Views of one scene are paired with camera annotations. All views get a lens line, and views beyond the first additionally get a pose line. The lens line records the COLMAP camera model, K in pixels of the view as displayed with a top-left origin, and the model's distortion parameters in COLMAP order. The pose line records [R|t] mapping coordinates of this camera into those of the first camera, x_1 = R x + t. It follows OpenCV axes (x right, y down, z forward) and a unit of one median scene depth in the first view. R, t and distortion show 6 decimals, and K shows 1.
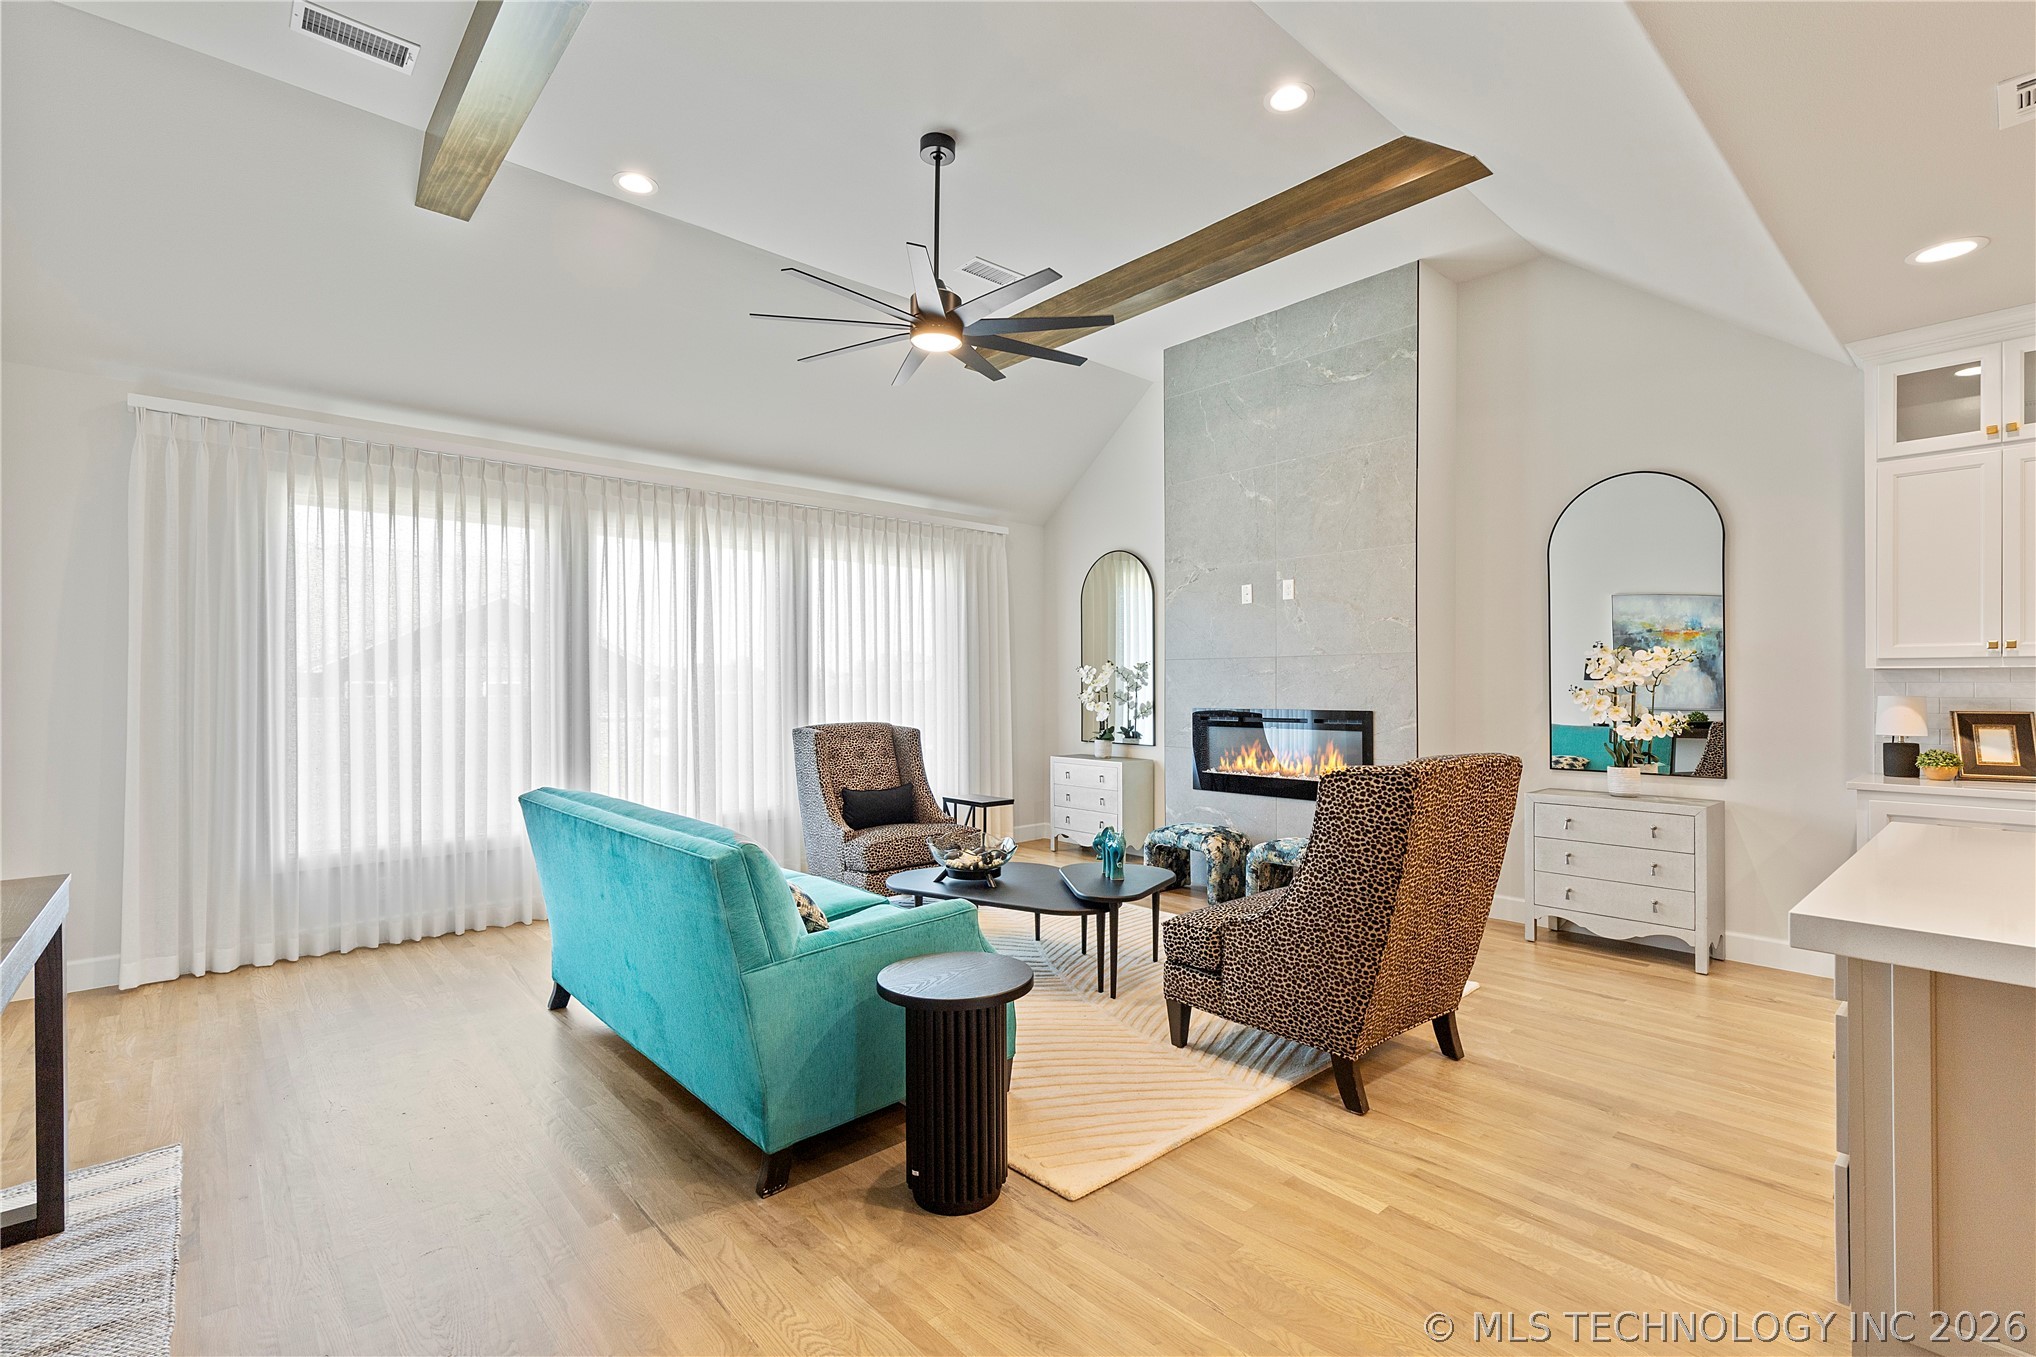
lens RADIAL K [[915.2, 0, 1036.8], [0, 915.2, 684.0], [0, 0, 1]] dist [0.010041, -0.001439]
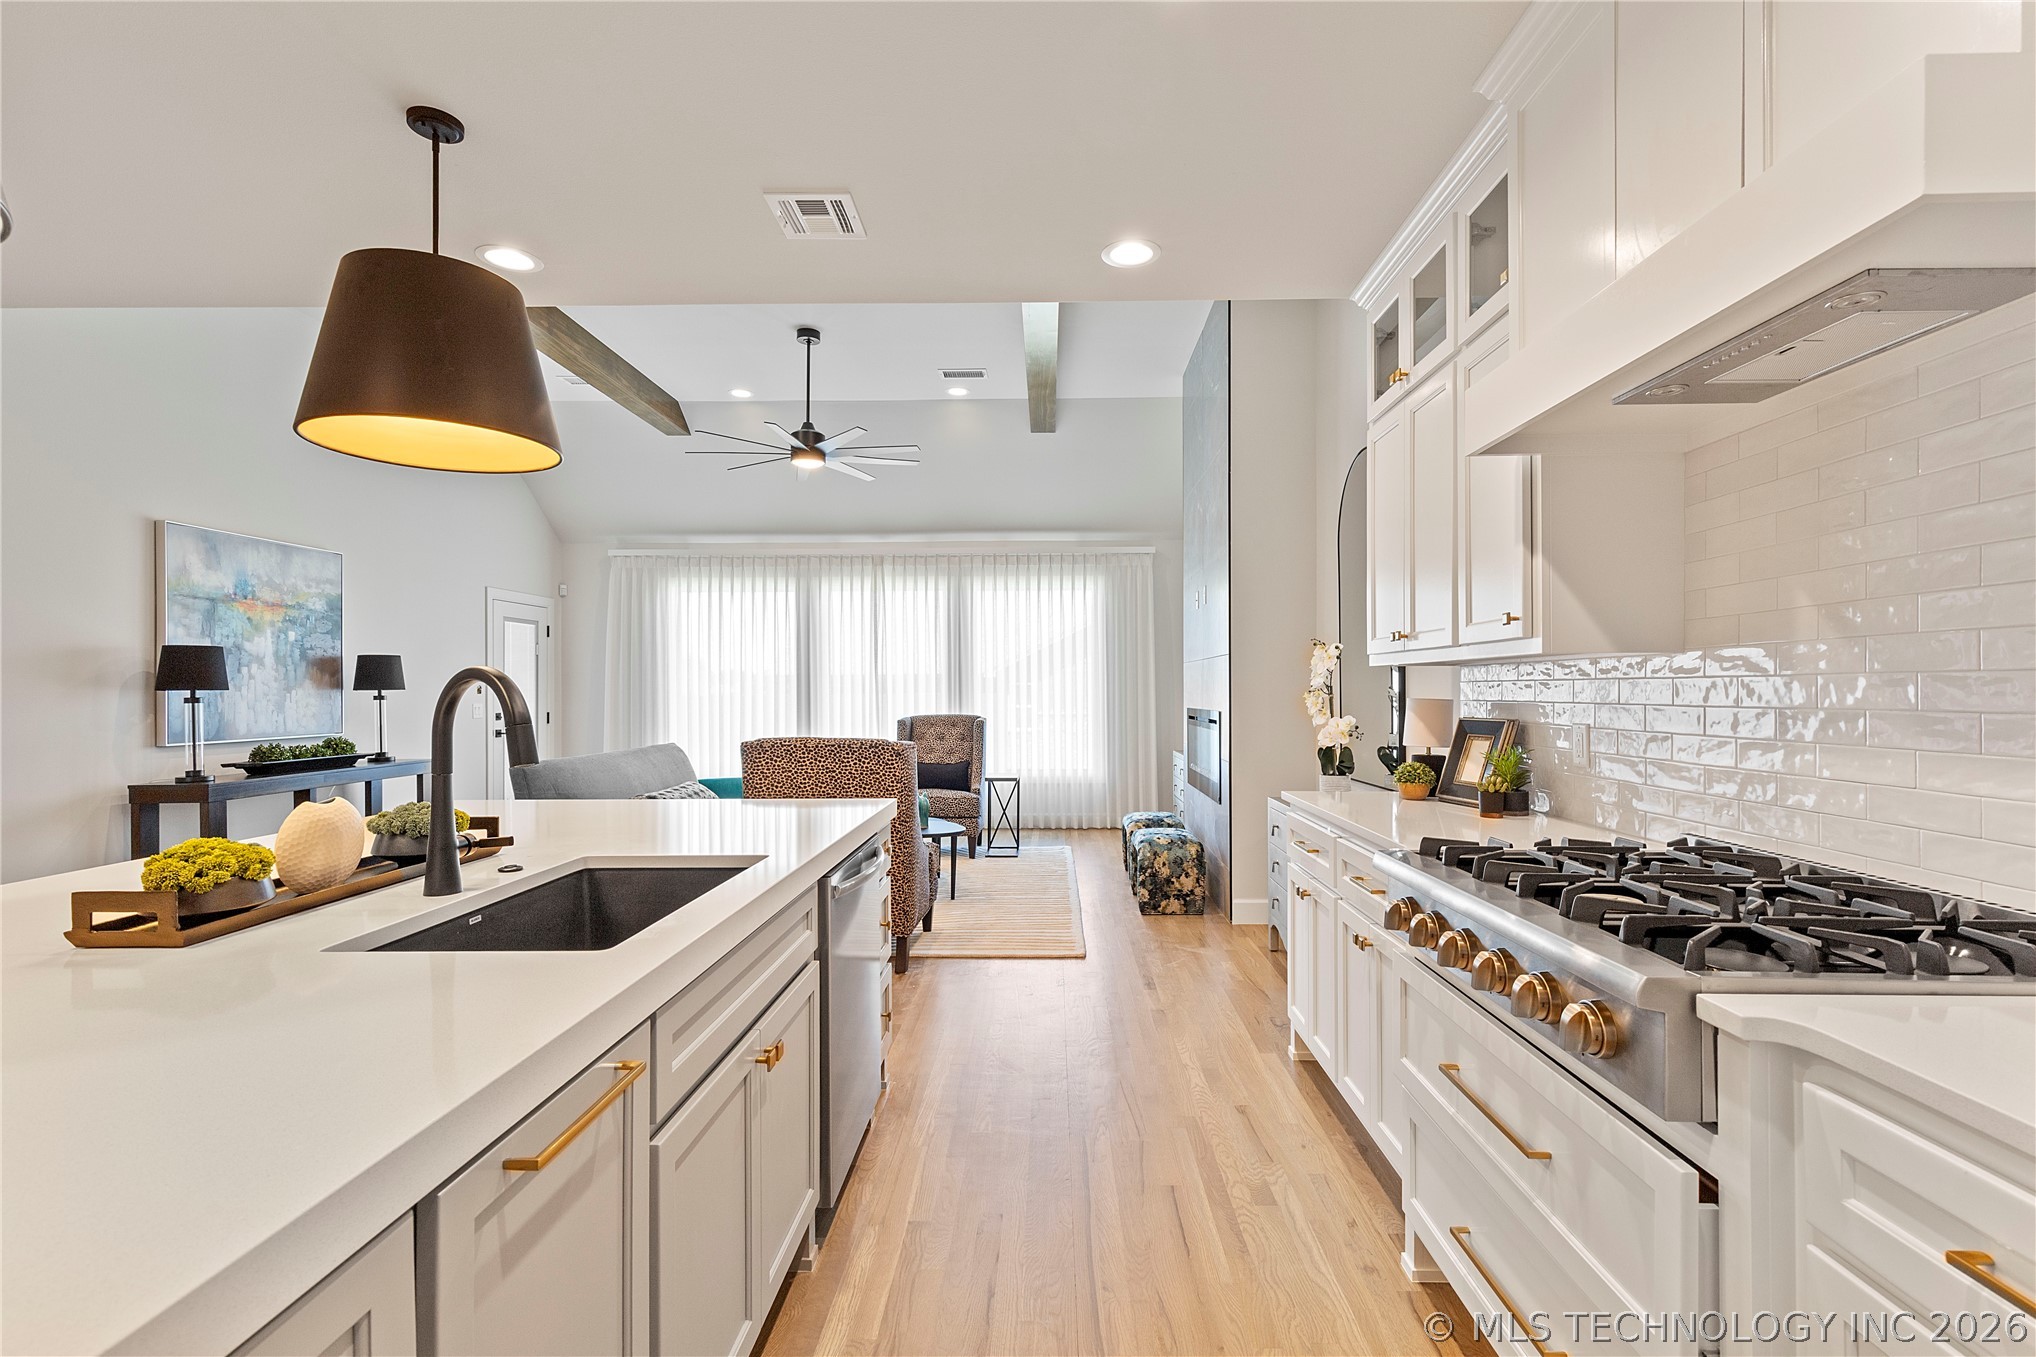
lens RADIAL K [[915.2, 0, 1036.8], [0, 915.2, 684.0], [0, 0, 1]] dist [0.010041, -0.001439]
pose [[0.724251, -0.003957, -0.689525, 0.932819], [0.003305, 0.999992, -0.002268, 0.000632], [0.689528, -0.000636, 0.724258, 0.120491]]
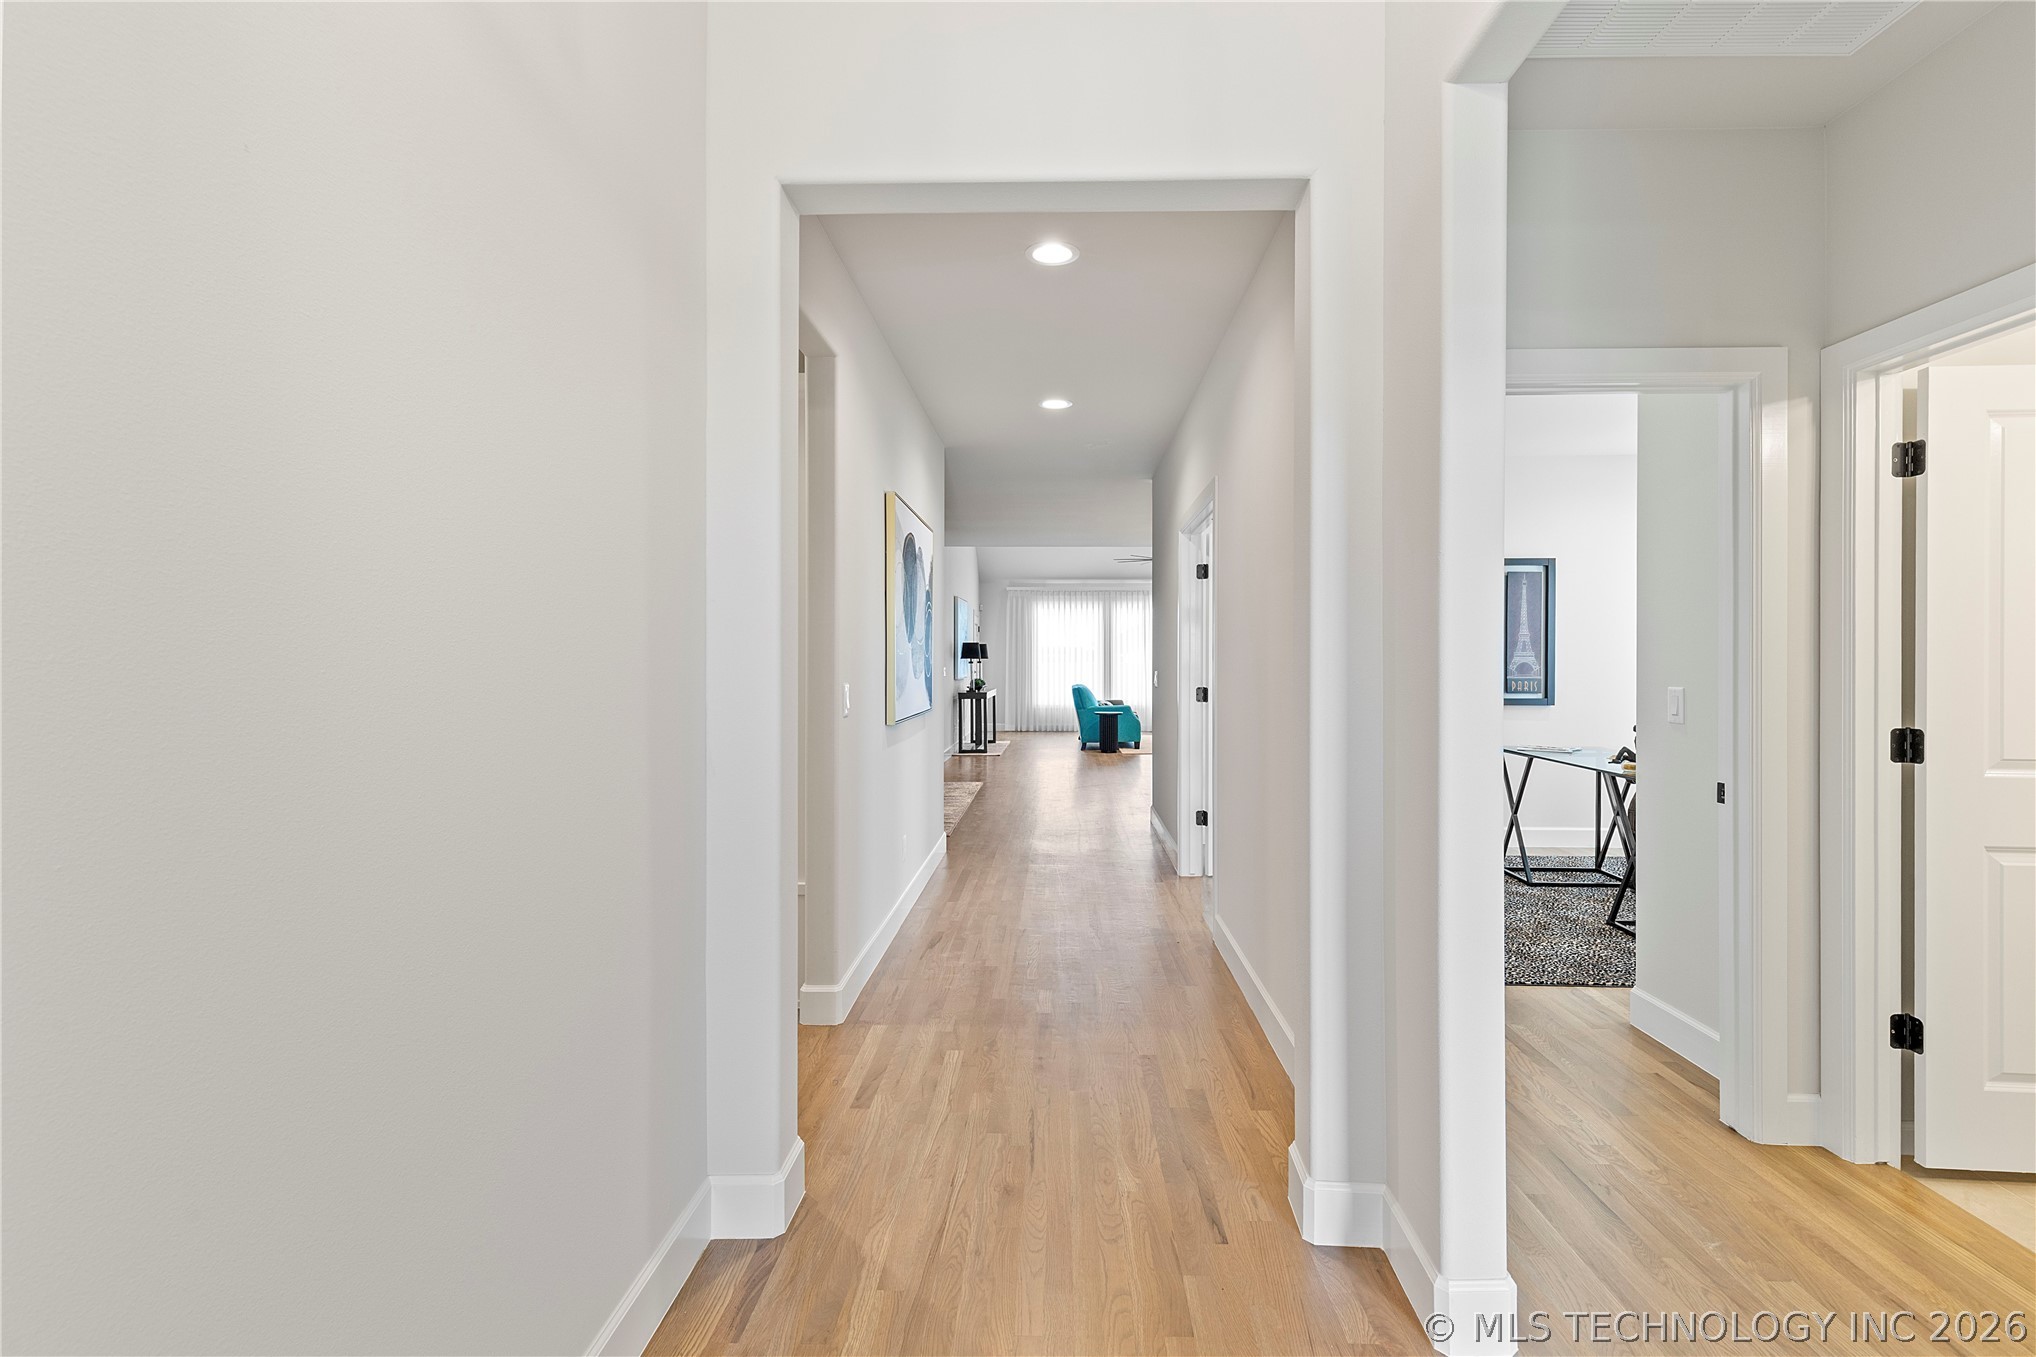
lens RADIAL K [[922.5, 0, 1054.3], [0, 922.5, 685.9], [0, 0, 1]] dist [0.001815, -0.000129]
pose [[0.731323, 0.025266, -0.681564, 1.565394], [-0.003881, 0.999452, 0.032886, -0.007596], [0.682021, -0.021405, 0.731020, -1.473958]]
